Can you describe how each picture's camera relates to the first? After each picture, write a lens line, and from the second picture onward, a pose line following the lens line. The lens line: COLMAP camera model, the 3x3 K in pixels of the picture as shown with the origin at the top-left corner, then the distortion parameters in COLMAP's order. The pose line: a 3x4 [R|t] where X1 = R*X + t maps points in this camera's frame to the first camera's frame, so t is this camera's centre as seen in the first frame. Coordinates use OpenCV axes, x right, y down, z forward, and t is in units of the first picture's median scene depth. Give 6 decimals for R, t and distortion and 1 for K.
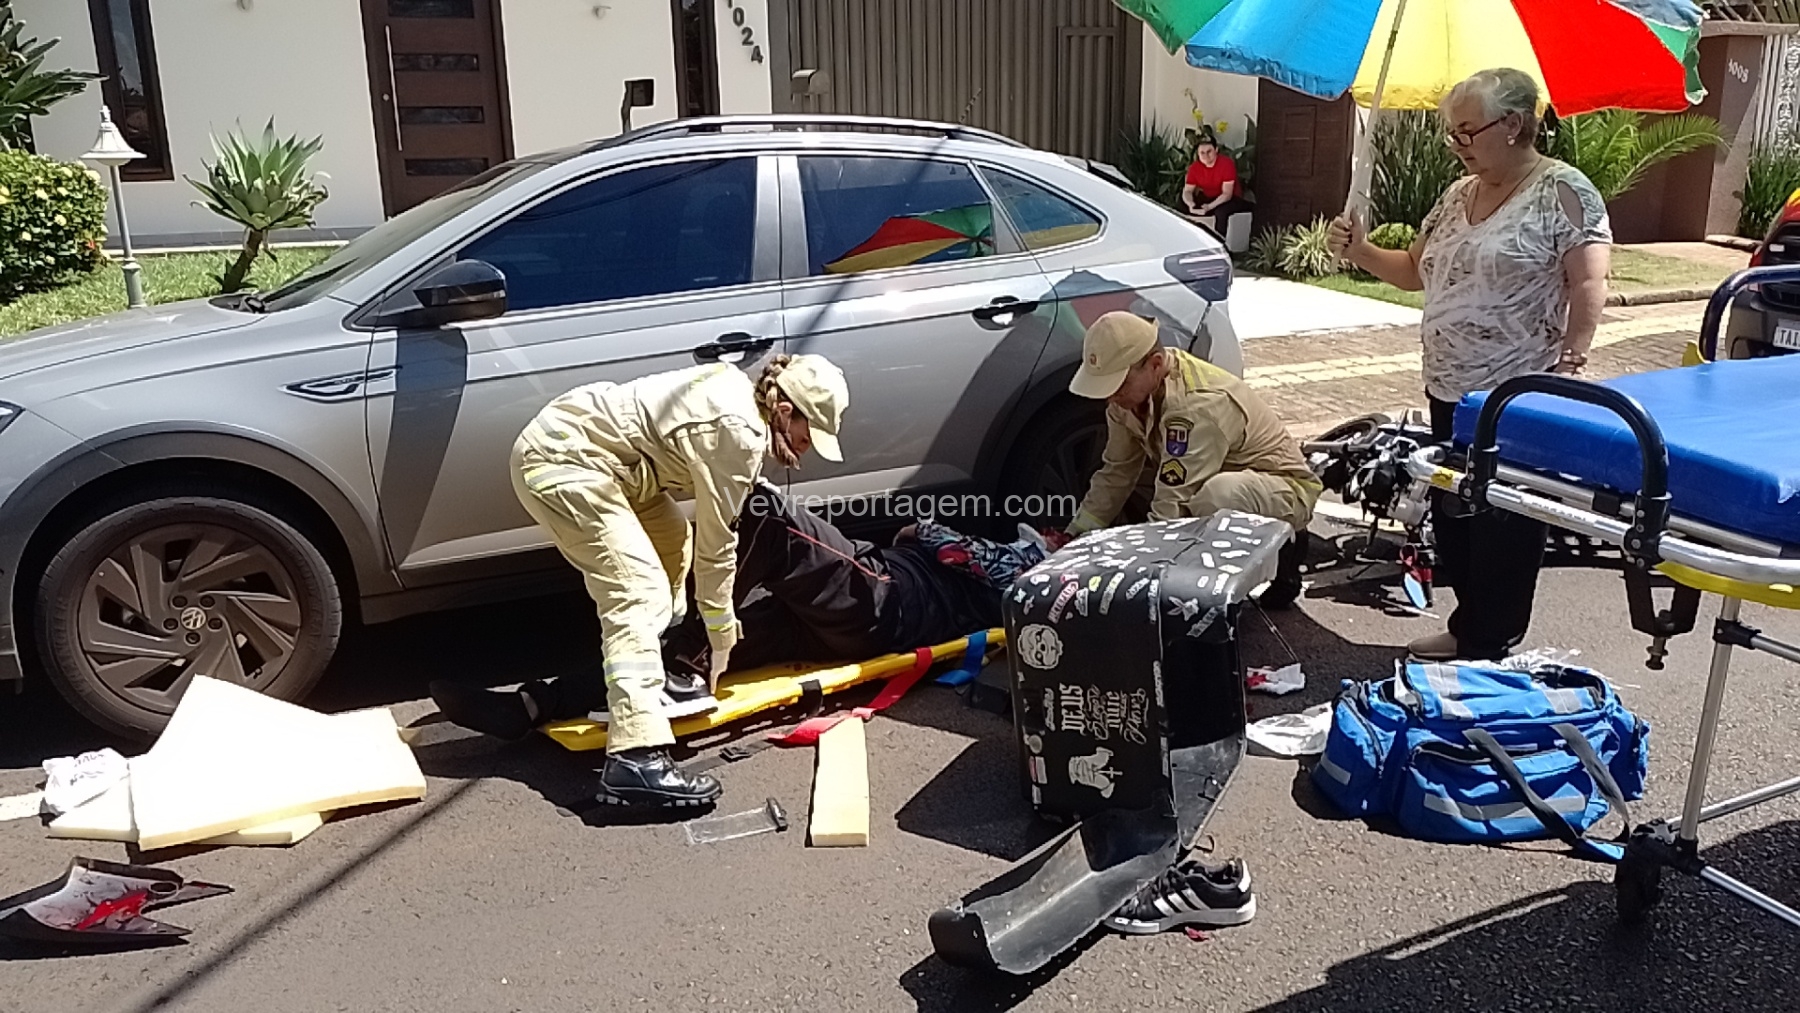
lens RADIAL K [[1348.0, 0, 884.0], [0, 1348.0, 522.9], [0, 0, 1]] dist [0.060091, -0.050838]
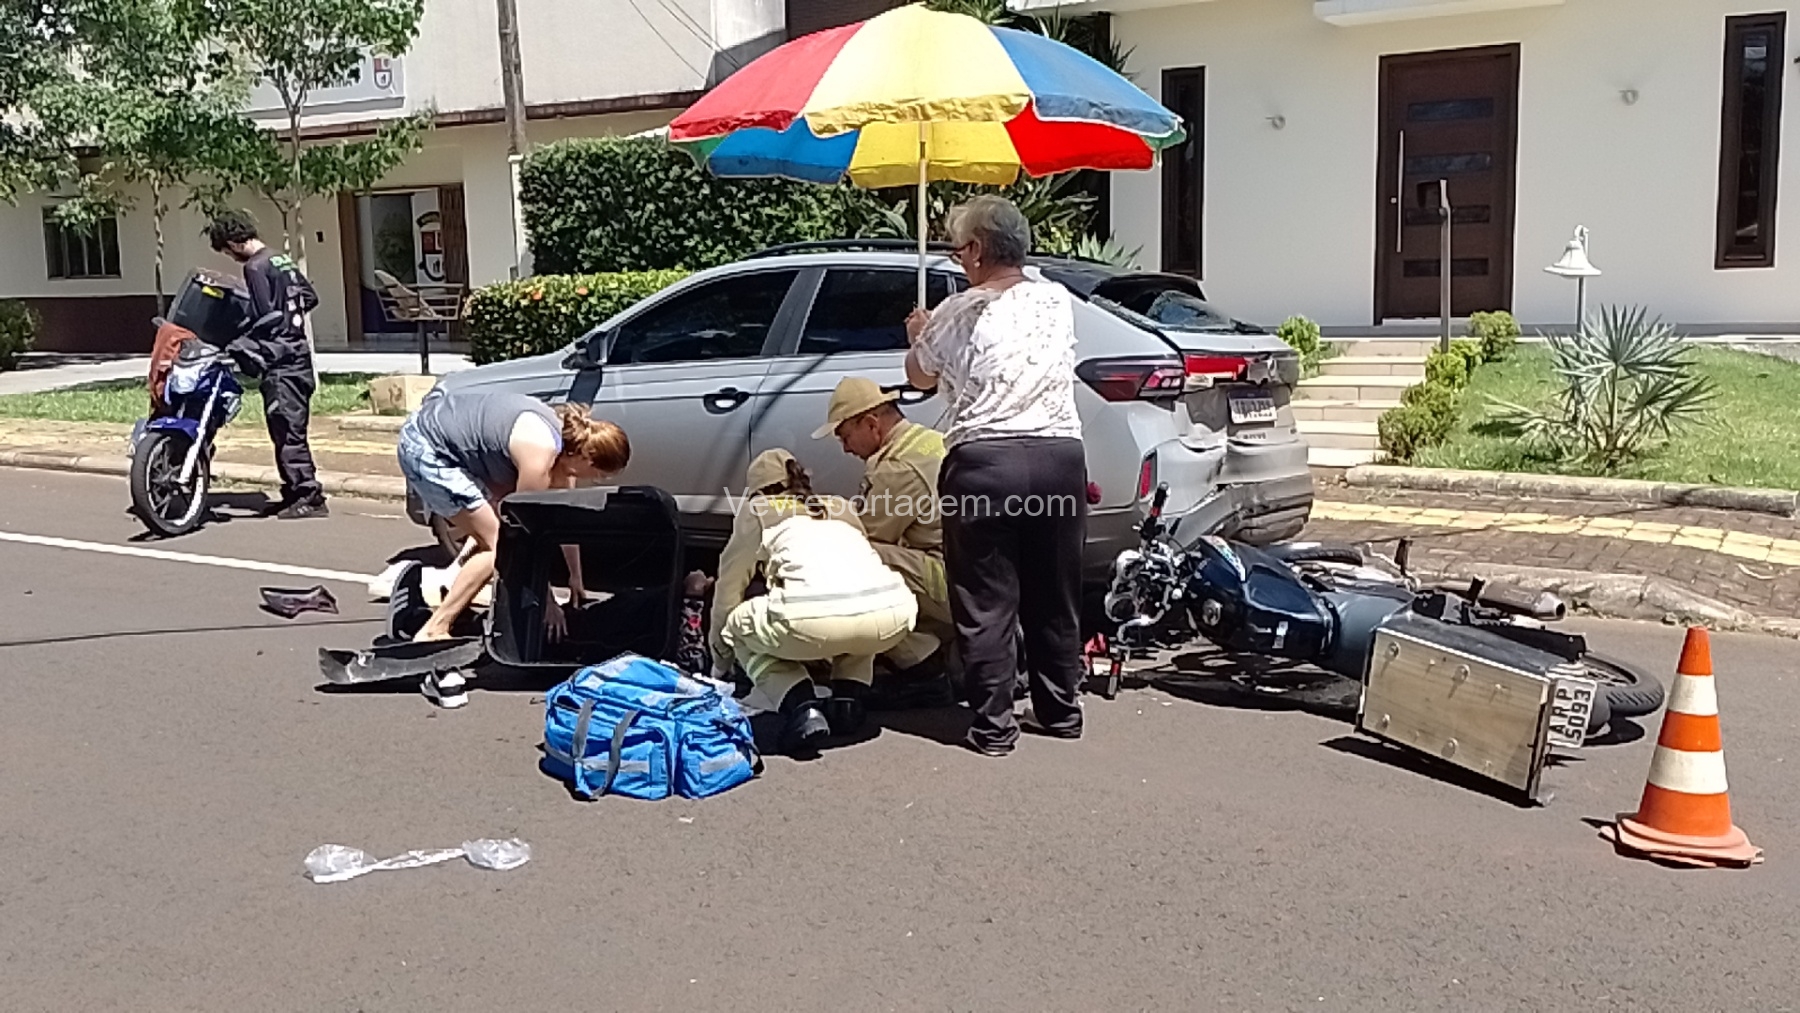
lens RADIAL K [[1638.0, 0, 883.8], [0, 1638.0, 511.4], [0, 0, 1]] dist [0.045993, 0.000000]
pose [[0.550721, 0.127283, -0.824928, 1.563280], [-0.212190, 0.977186, 0.009117, -0.064086], [0.807268, 0.170021, 0.565165, 0.156391]]
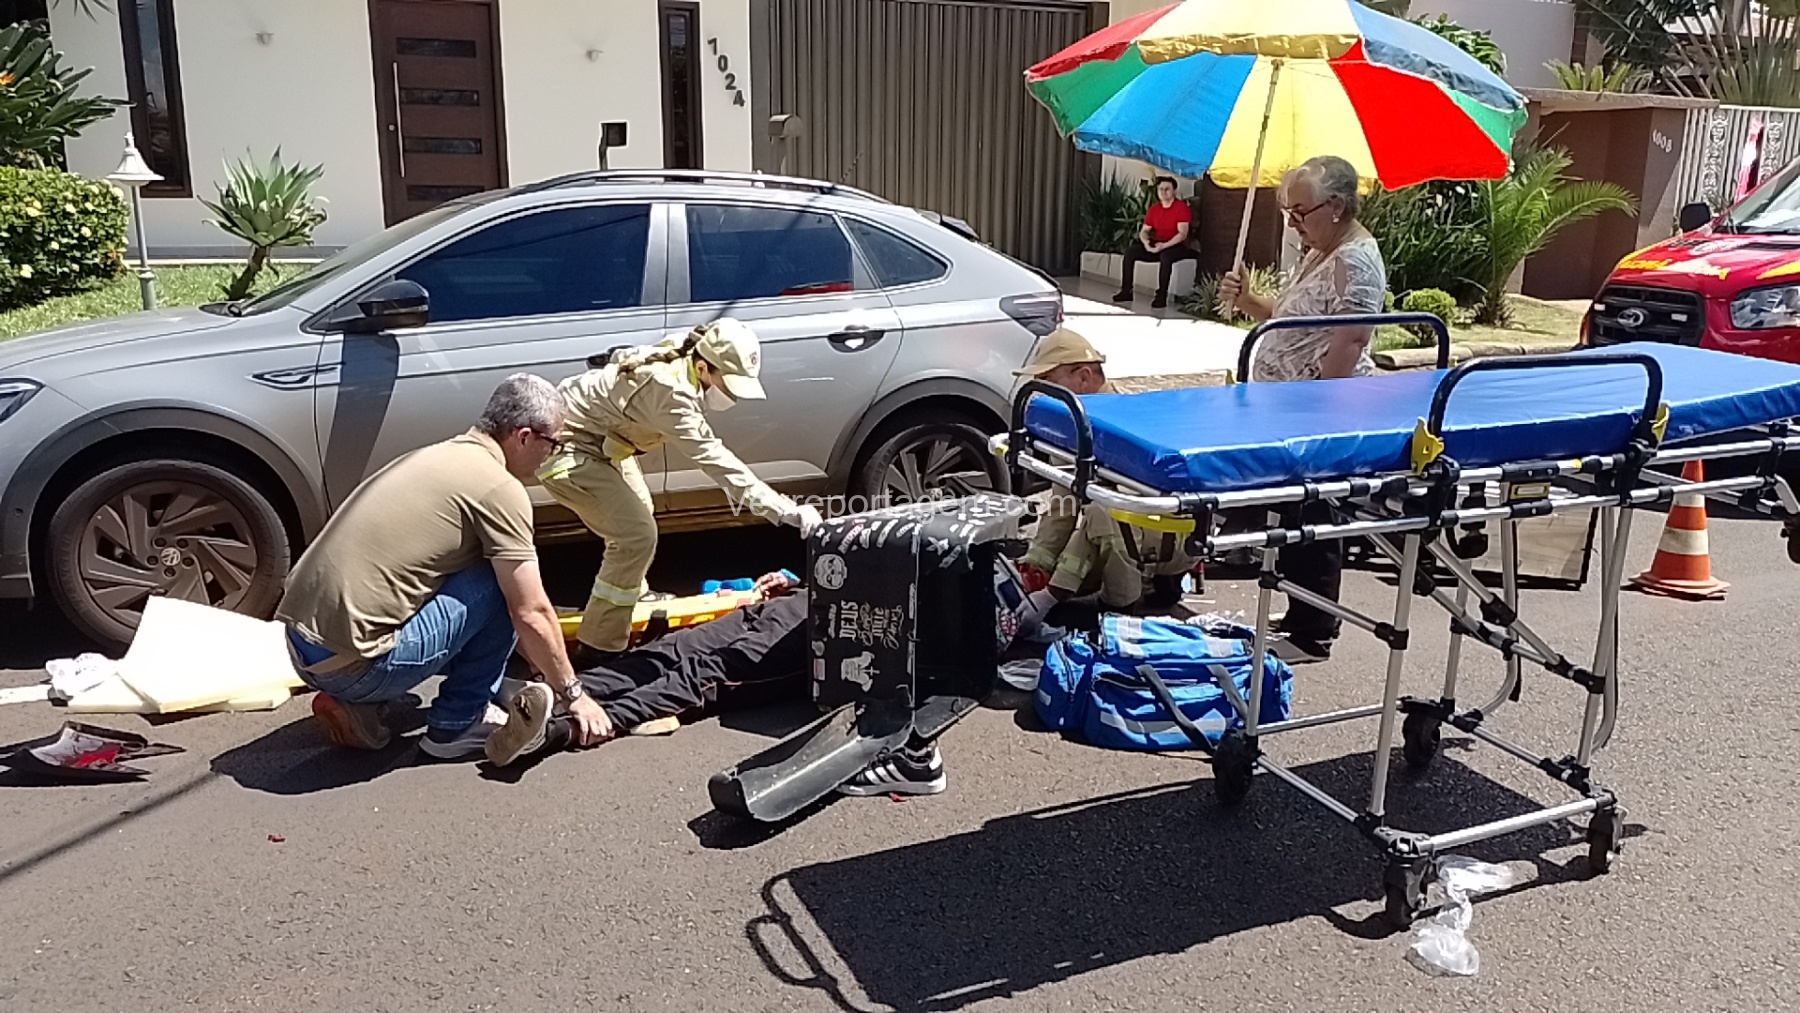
lens RADIAL K [[1348.0, 0, 883.7], [0, 1348.0, 521.8], [0, 0, 1]] dist [0.060091, -0.050838]
pose [[0.999383, 0.033990, -0.008870, 0.151719], [-0.034187, 0.999148, -0.023116, 0.041863], [0.008076, 0.023405, 0.999693, -0.239171]]
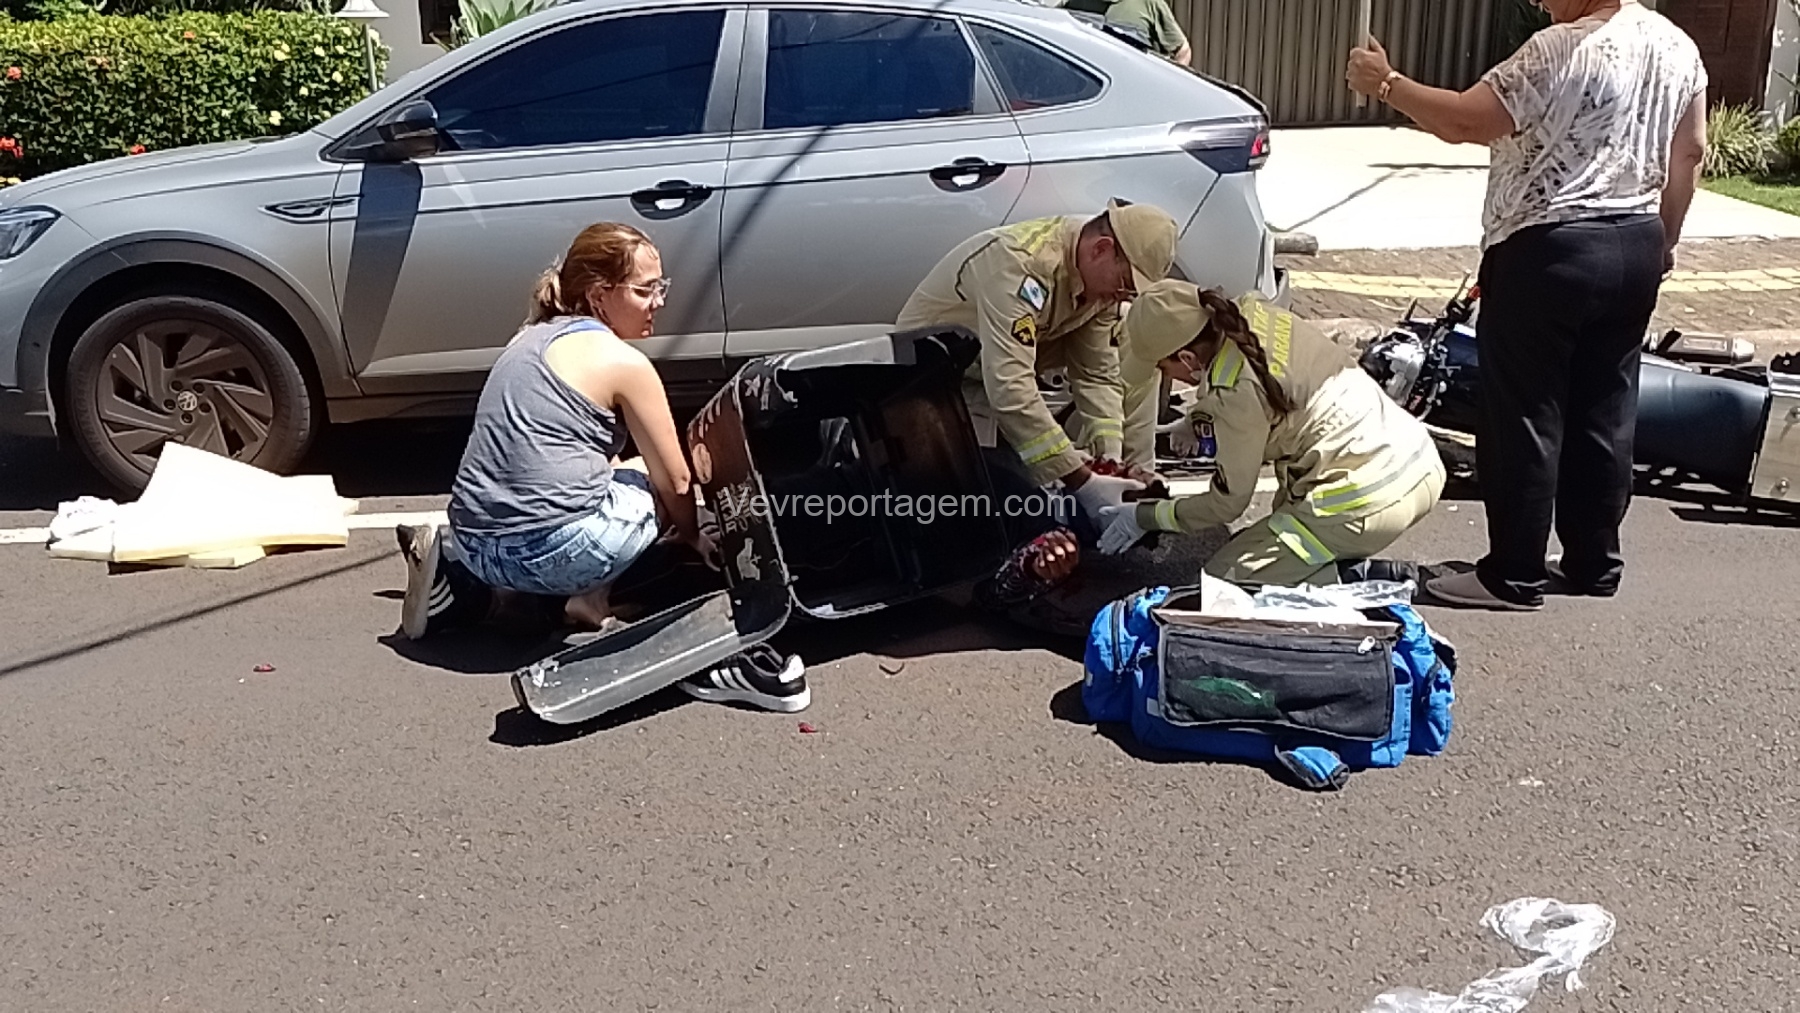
lens RADIAL K [[1536.0, 0, 906.0], [0, 1536.0, 525.0], [0, 0, 1]] dist [0.034295, -0.019874]
pose [[0.957792, 0.097359, -0.270472, 0.434504], [-0.084520, 0.994688, 0.058748, 0.042377], [0.274755, -0.033408, 0.960934, -0.112760]]
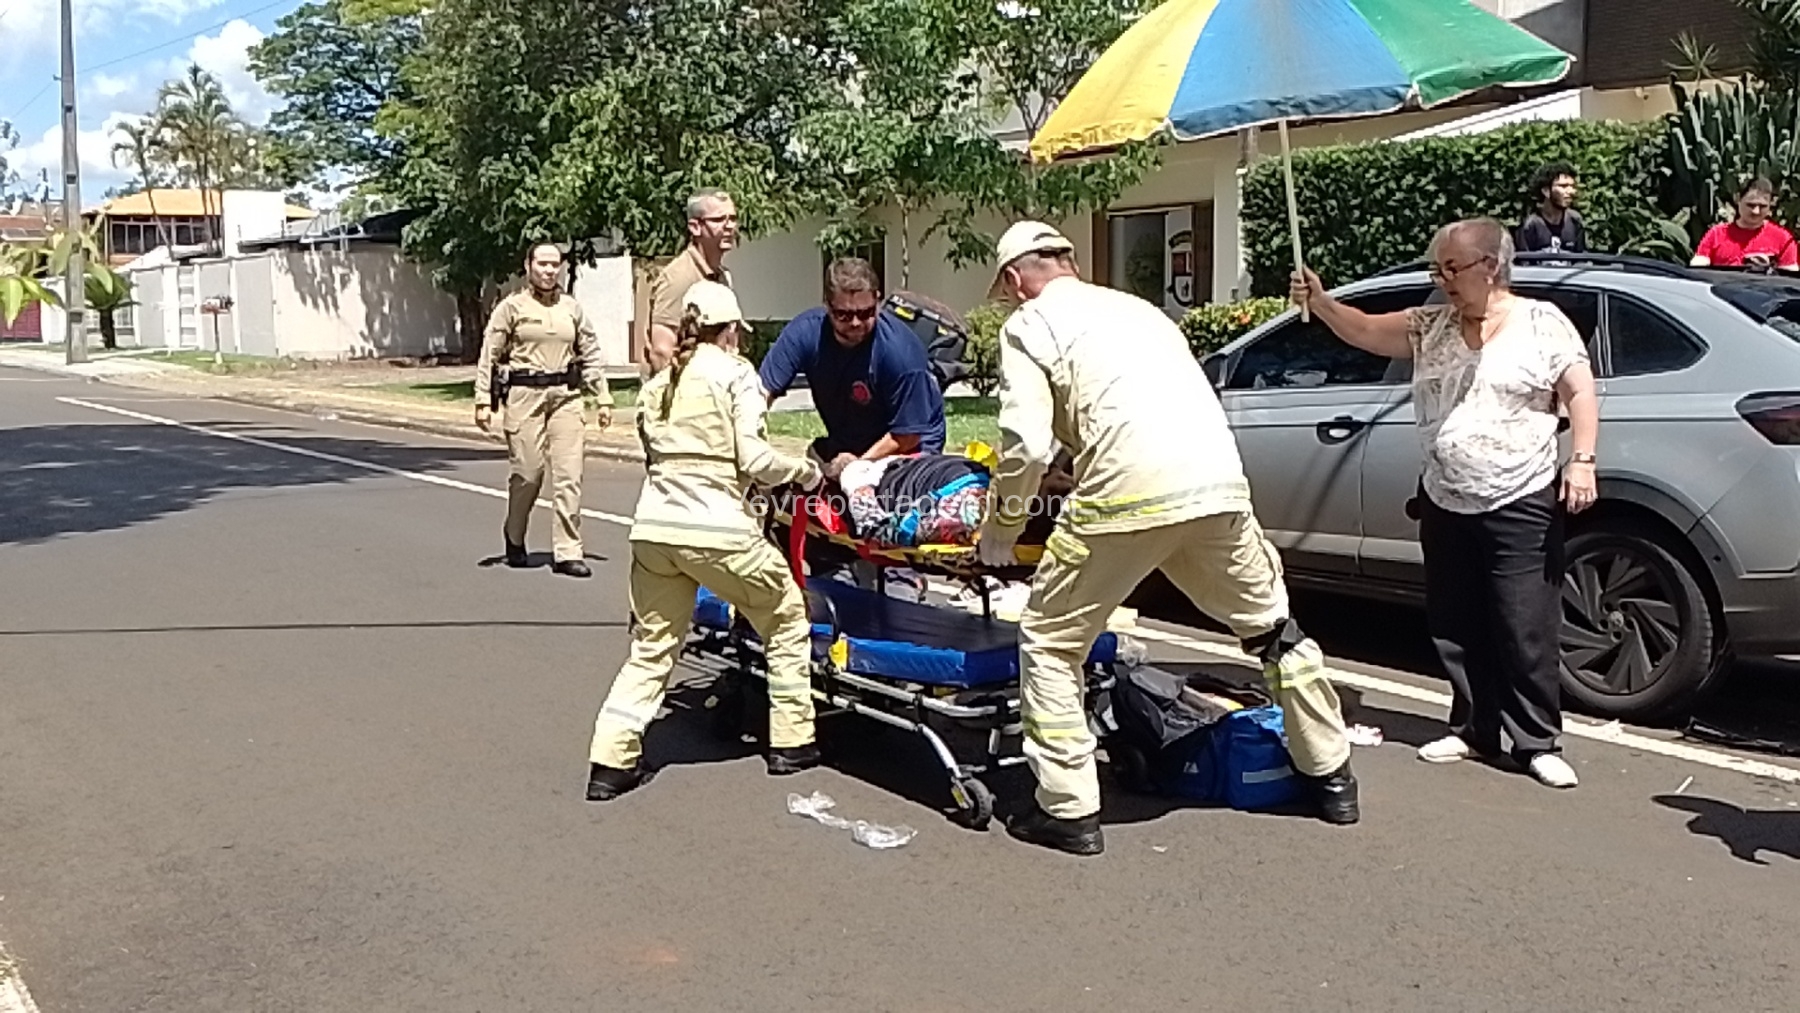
lens RADIAL K [[1860.3, 0, 899.4], [0, 1860.3, 505.9], [0, 0, 1]] dist [0.053440, 0.000000]
pose [[0.140401, 0.119035, -0.982913, 1.770141], [-0.253911, 0.963875, 0.080460, -0.096235], [0.956983, 0.238275, 0.165553, 0.303828]]
